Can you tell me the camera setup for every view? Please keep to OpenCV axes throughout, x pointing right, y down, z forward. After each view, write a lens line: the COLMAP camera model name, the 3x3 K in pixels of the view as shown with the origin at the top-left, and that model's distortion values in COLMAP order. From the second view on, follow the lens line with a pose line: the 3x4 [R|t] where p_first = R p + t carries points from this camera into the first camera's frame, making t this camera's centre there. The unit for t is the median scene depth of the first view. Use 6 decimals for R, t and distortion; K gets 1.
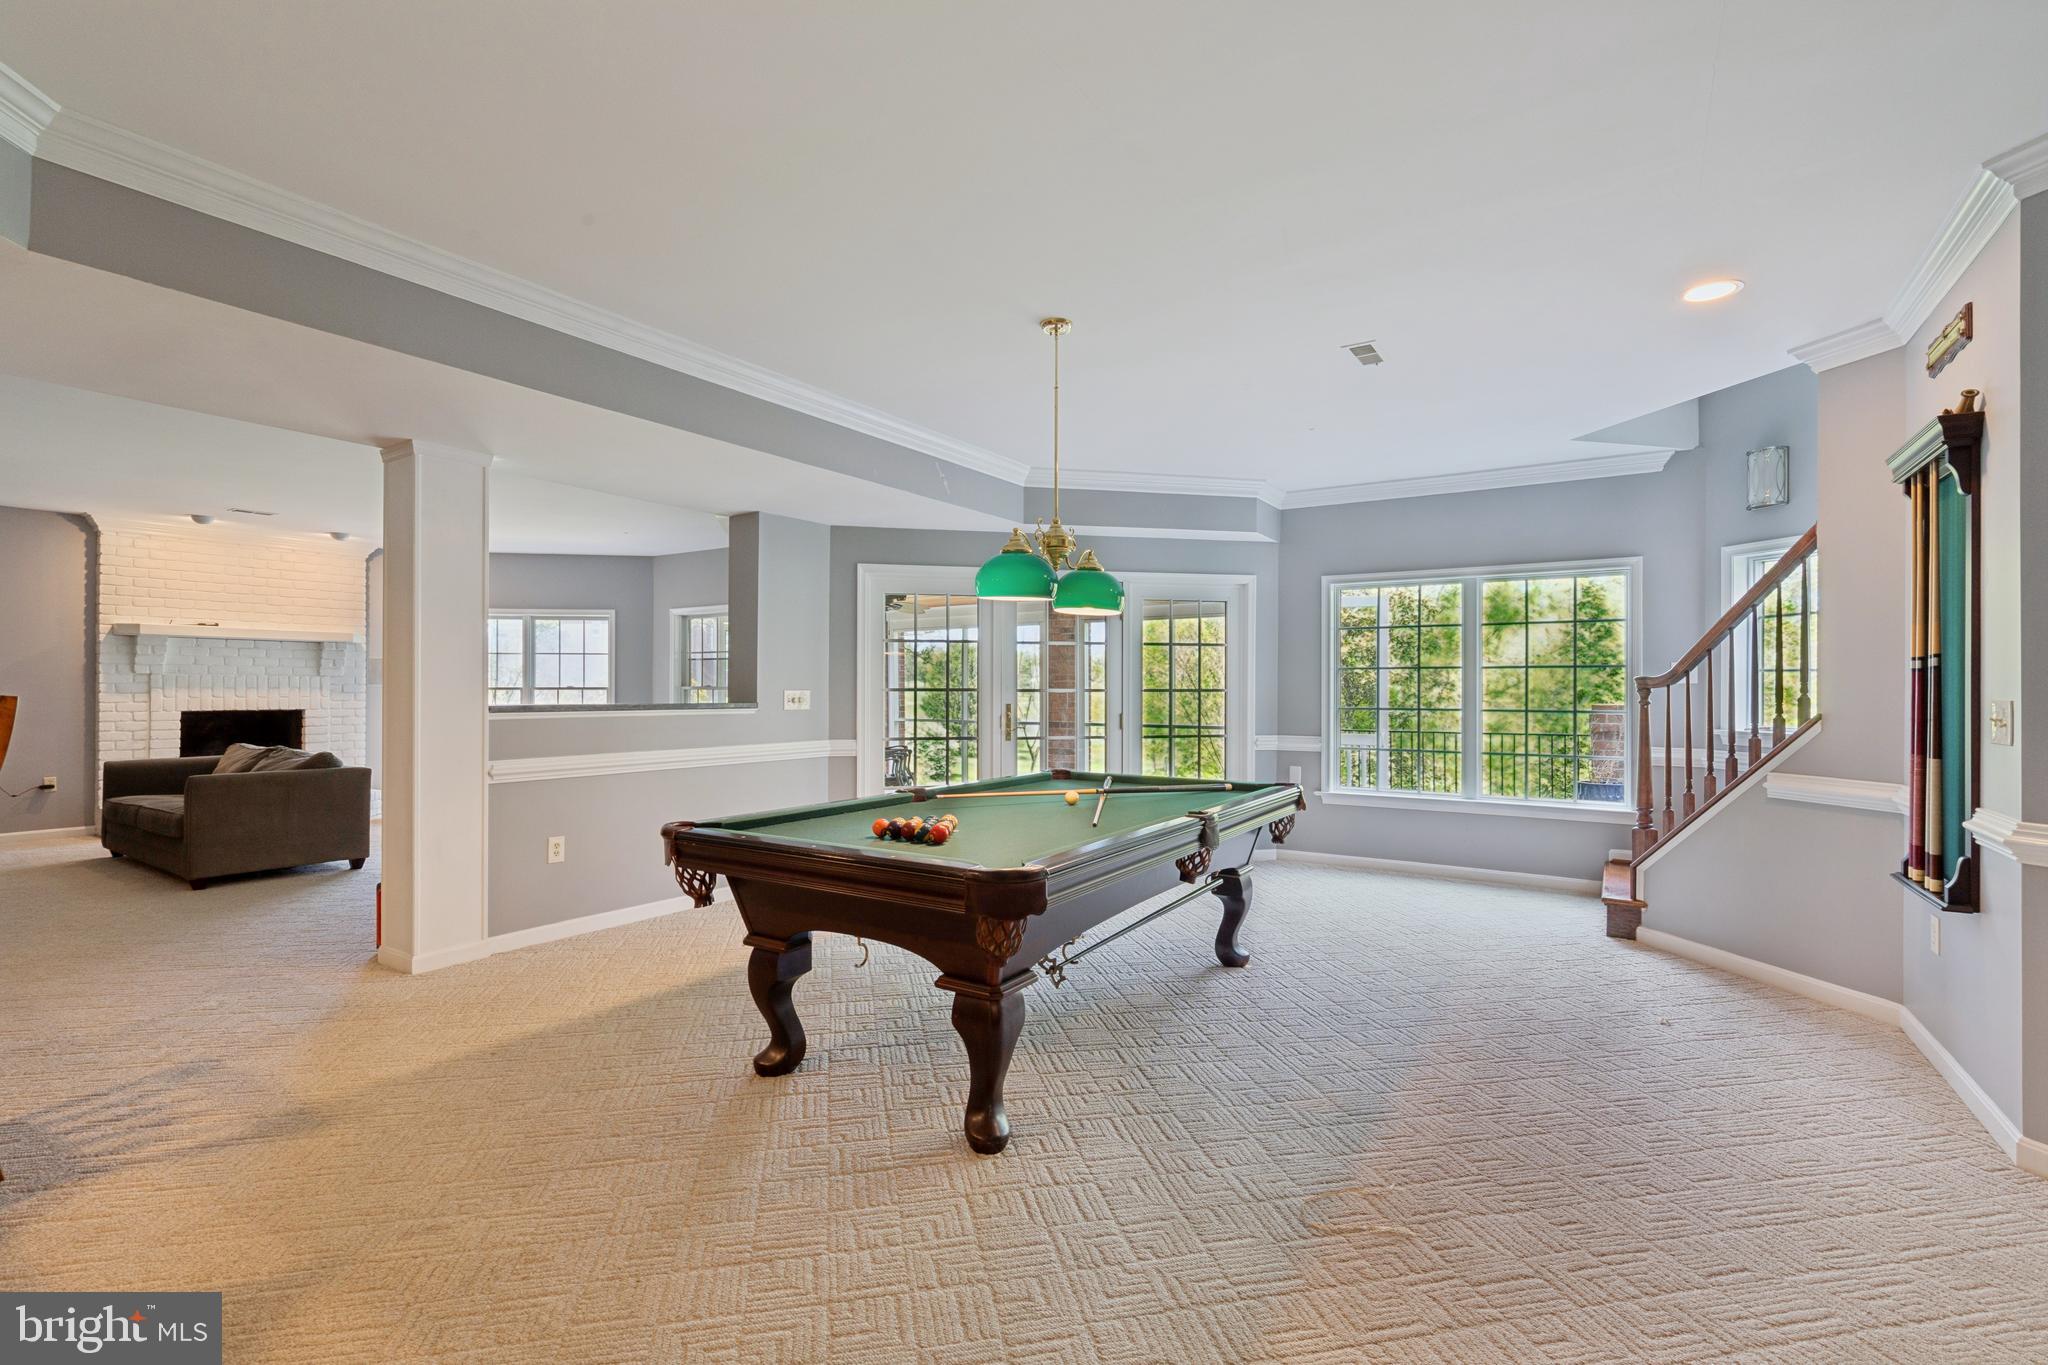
lens RADIAL K [[942.7, 0, 1030.3], [0, 942.7, 683.9], [0, 0, 1]] dist [-0.001303, -0.000026]
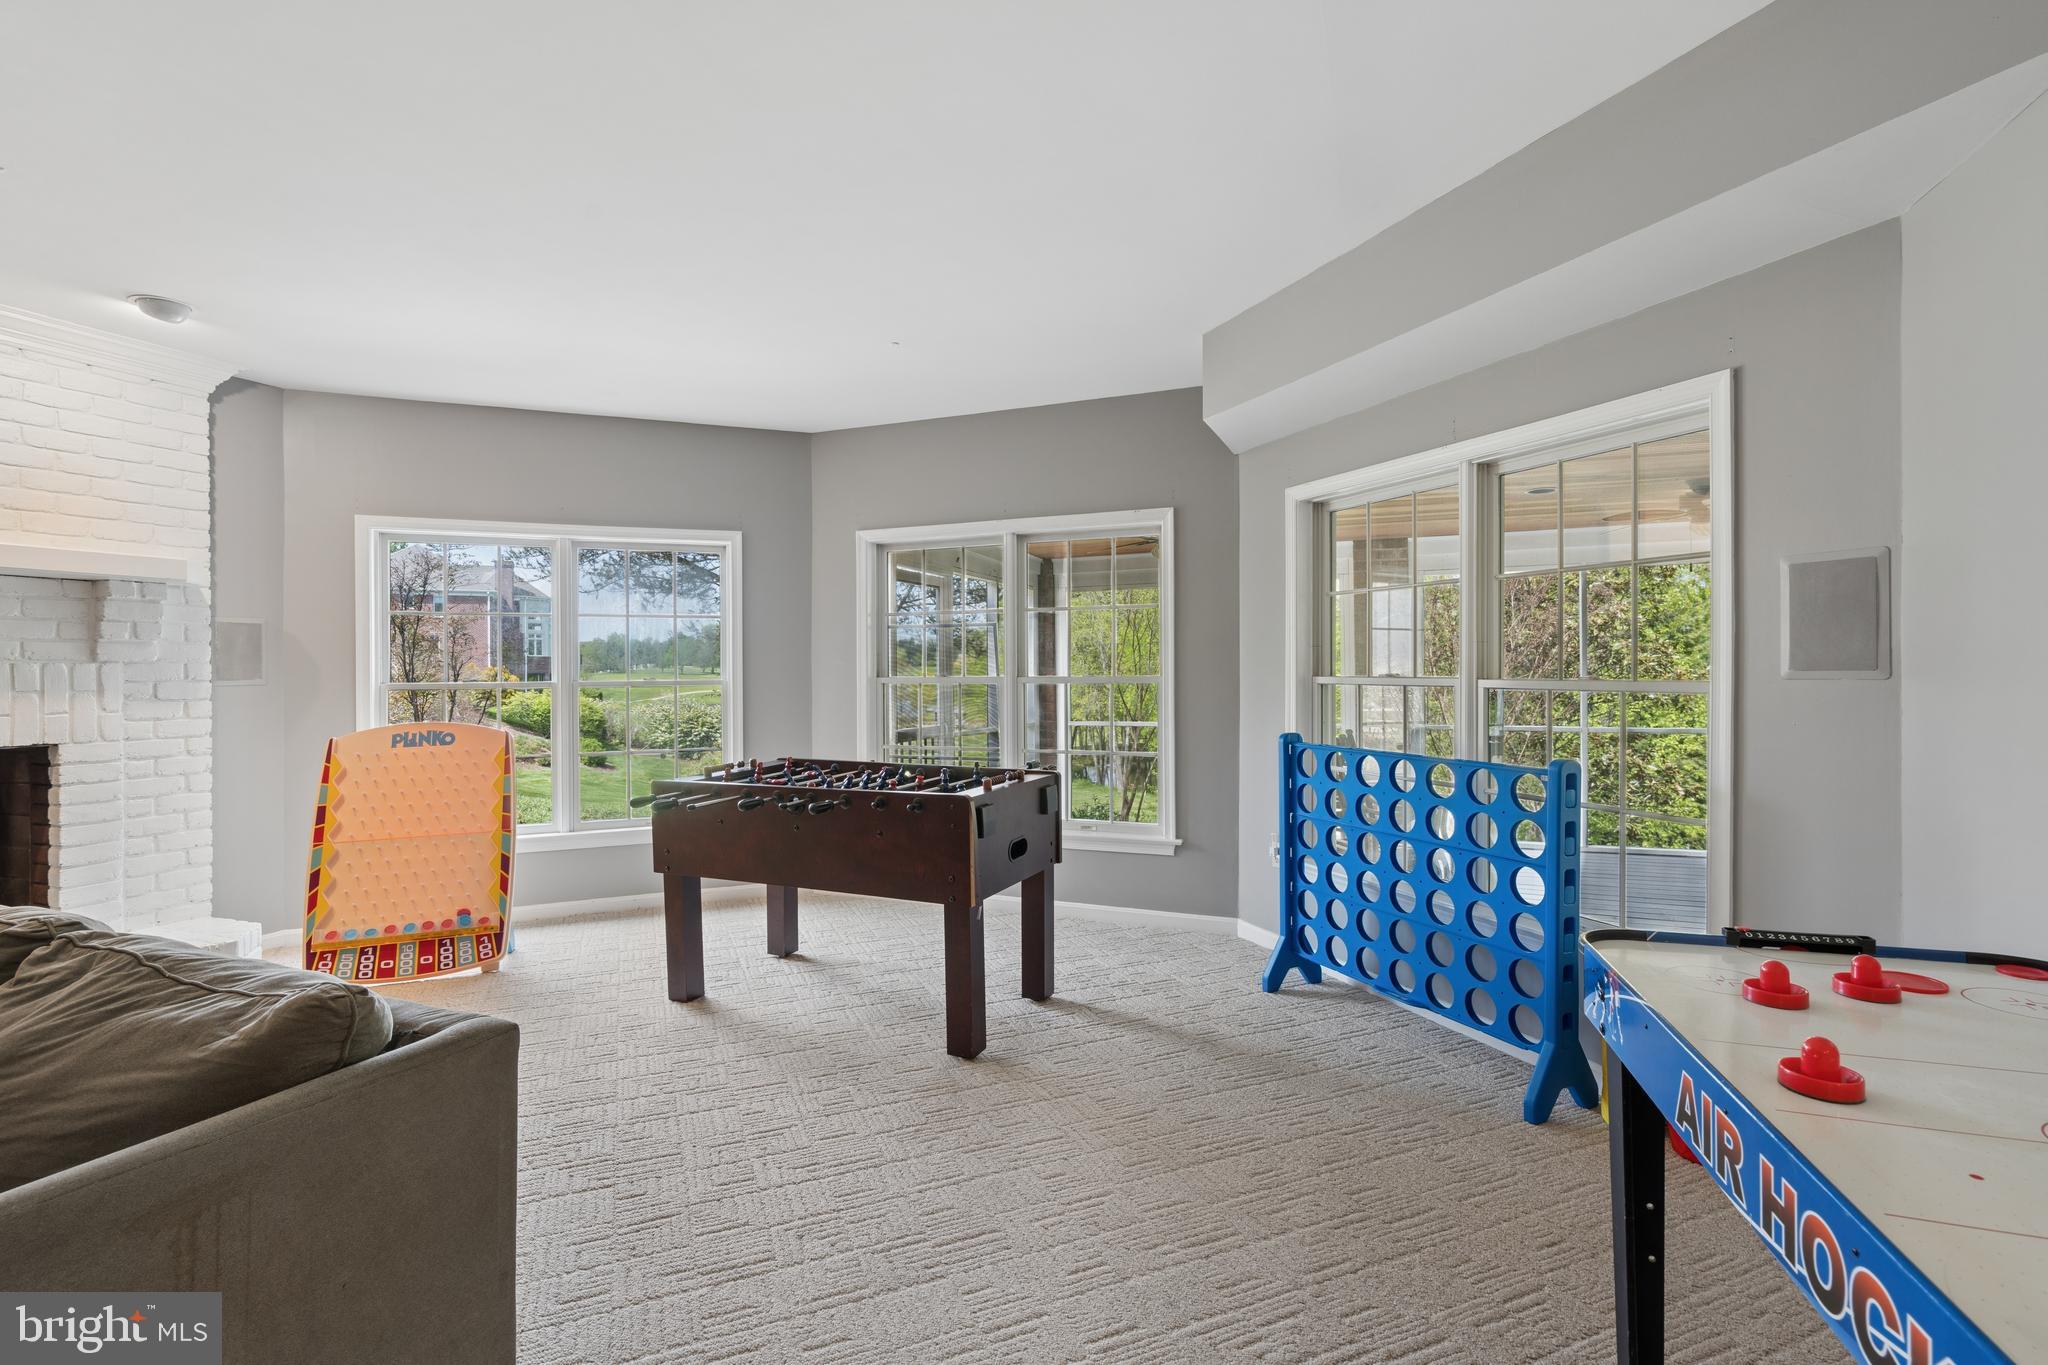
lens RADIAL K [[942.7, 0, 1022.1], [0, 942.7, 670.4], [0, 0, 1]] dist [-0.001303, -0.000026]
pose [[0.980879, -0.006252, 0.194517, -0.489967], [0.005551, 0.999976, 0.004148, -0.004525], [-0.194538, -0.002989, 0.980890, 0.578476]]
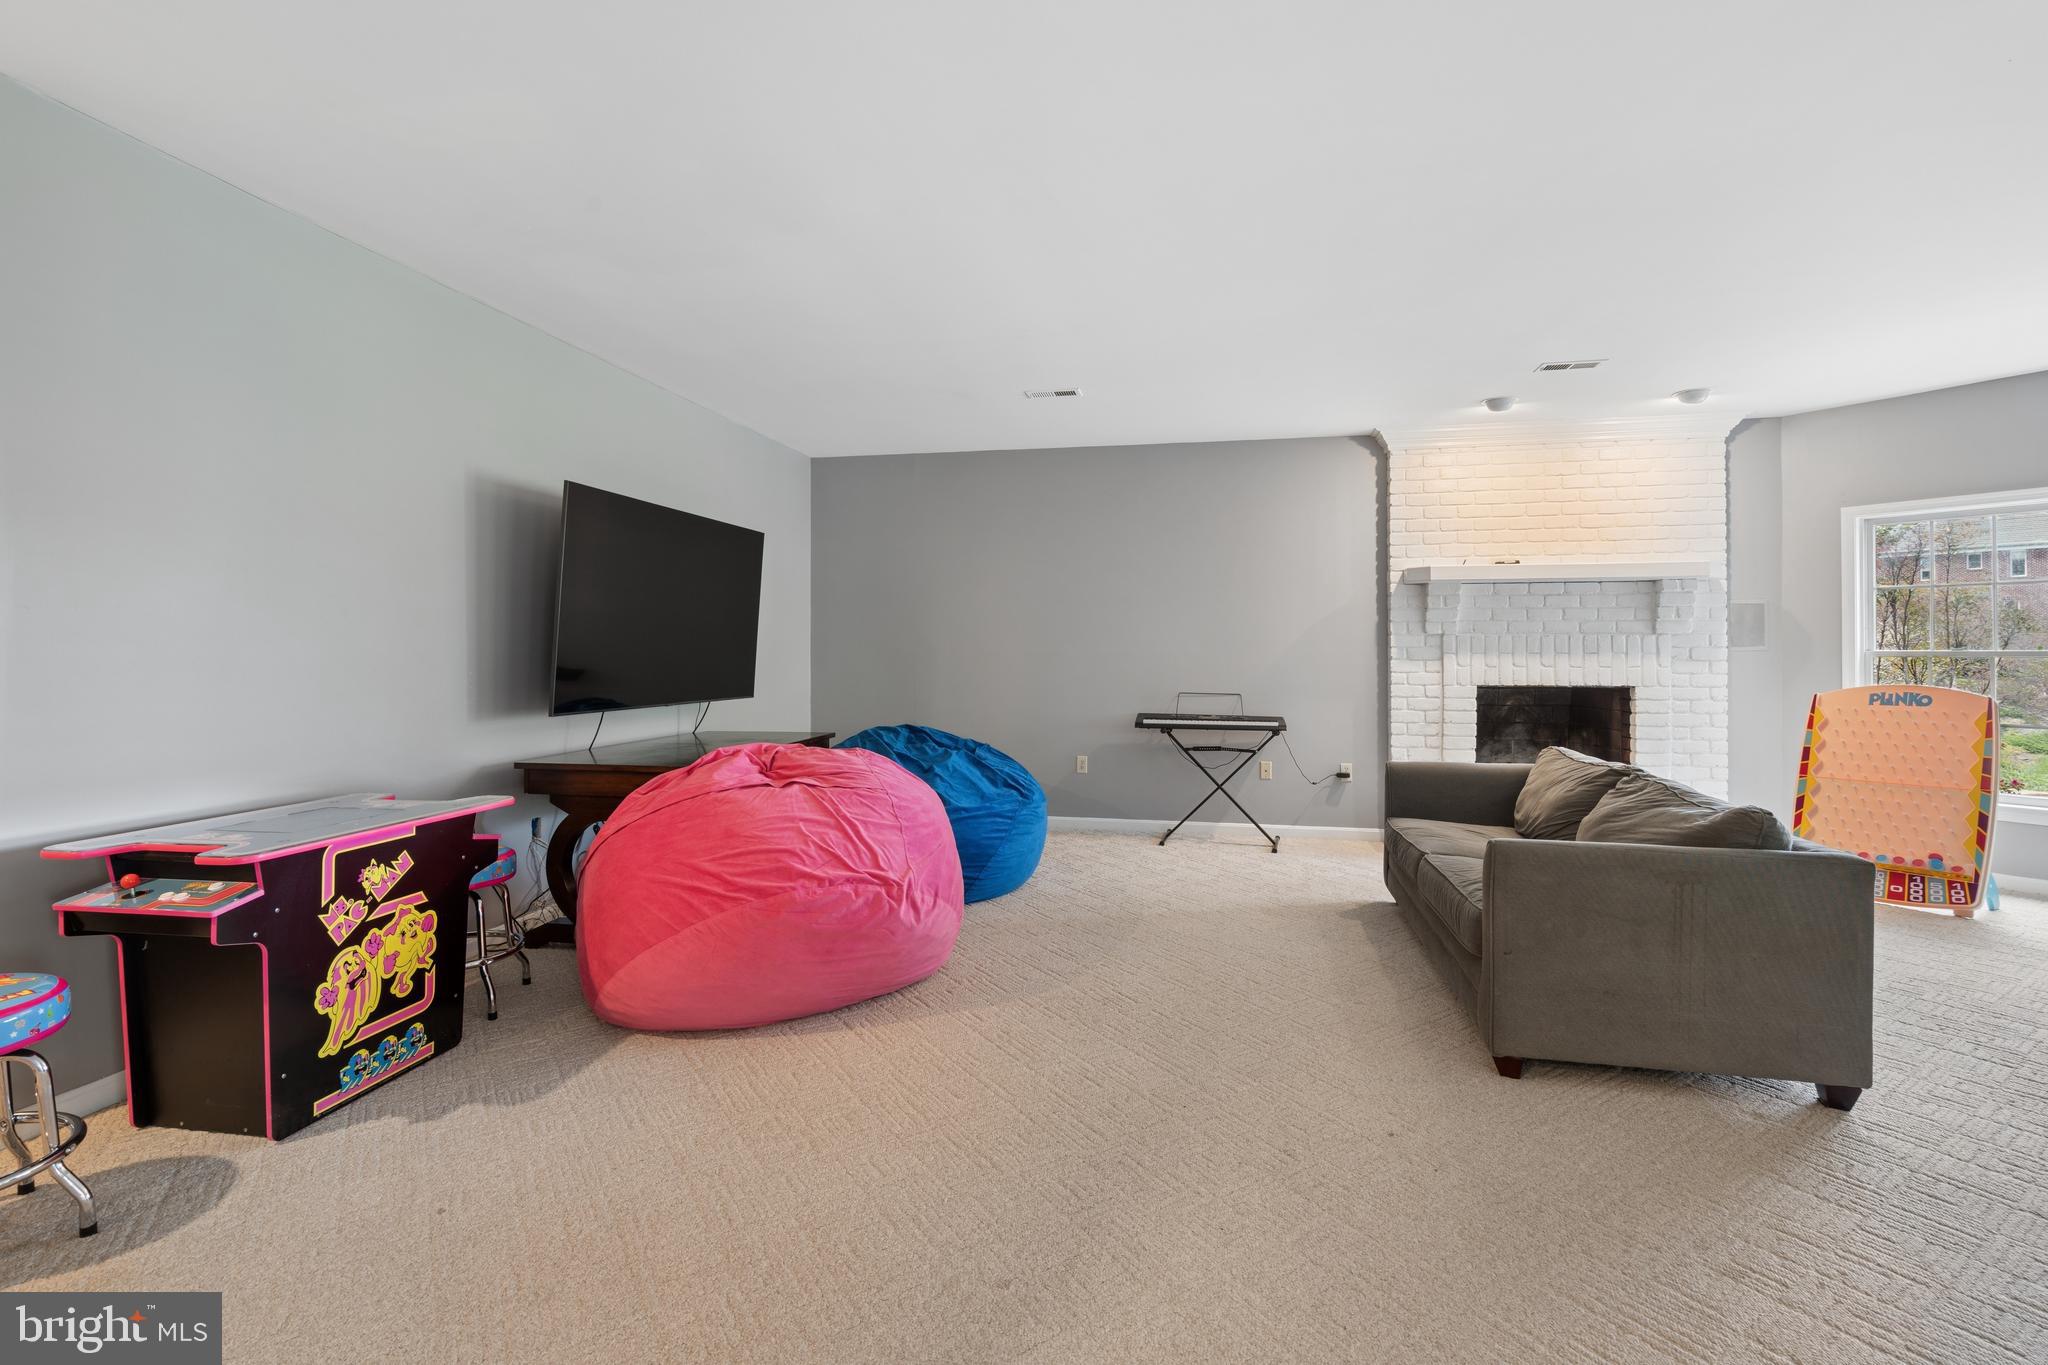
lens RADIAL K [[942.7, 0, 1052.4], [0, 942.7, 647.2], [0, 0, 1]] dist [-0.001303, -0.000026]
pose [[0.401483, -0.003638, -0.915859, -0.381546], [0.008029, 0.999968, -0.000452, -0.002827], [0.915831, -0.007172, 0.401500, 0.423890]]
